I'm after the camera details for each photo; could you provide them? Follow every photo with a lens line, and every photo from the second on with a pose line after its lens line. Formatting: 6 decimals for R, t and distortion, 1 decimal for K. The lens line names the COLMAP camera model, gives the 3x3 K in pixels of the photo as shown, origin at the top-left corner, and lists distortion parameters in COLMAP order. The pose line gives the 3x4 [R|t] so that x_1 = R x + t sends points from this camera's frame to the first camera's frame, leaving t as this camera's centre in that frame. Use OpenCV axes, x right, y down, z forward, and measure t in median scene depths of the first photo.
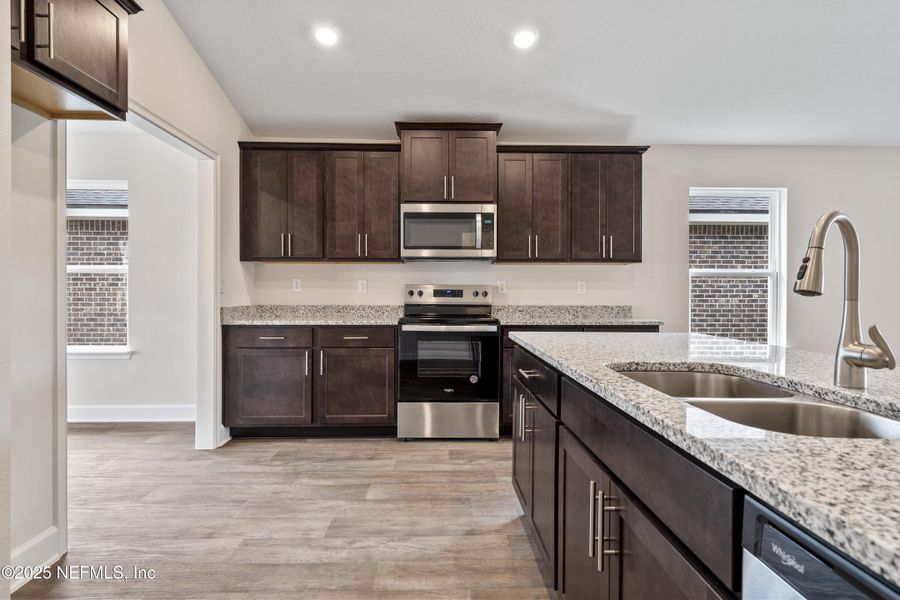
lens RADIAL K [[477.9, 0, 446.6], [0, 477.9, 297.5], [0, 0, 1]] dist [0.002811, 0.000122]
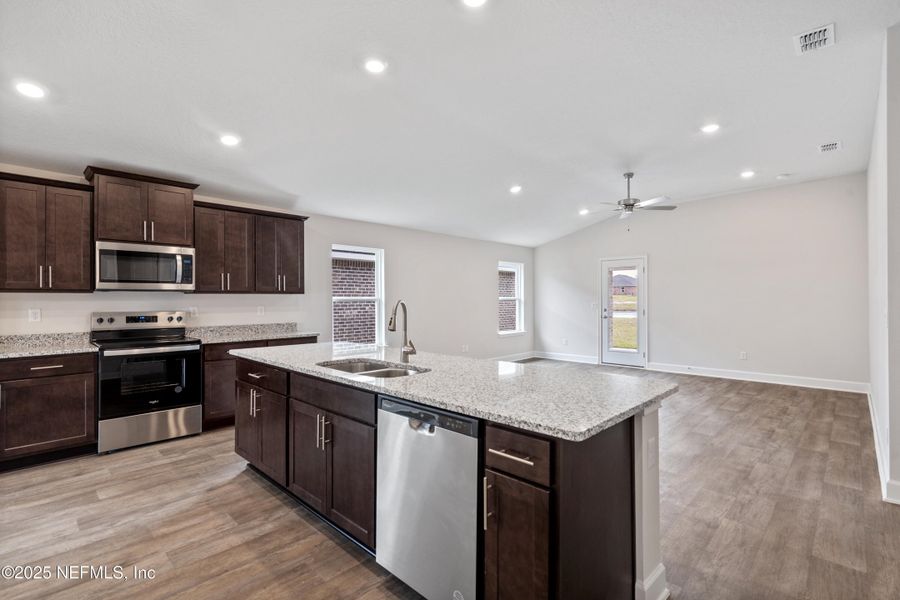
lens RADIAL K [[418.7, 0, 451.2], [0, 418.7, 297.2], [0, 0, 1]] dist [0.002783, 0.000411]
pose [[0.713048, -0.001277, 0.701114, -0.200669], [0.012714, 0.999857, -0.011109, -0.047400], [-0.701000, 0.016836, 0.712962, -0.277476]]
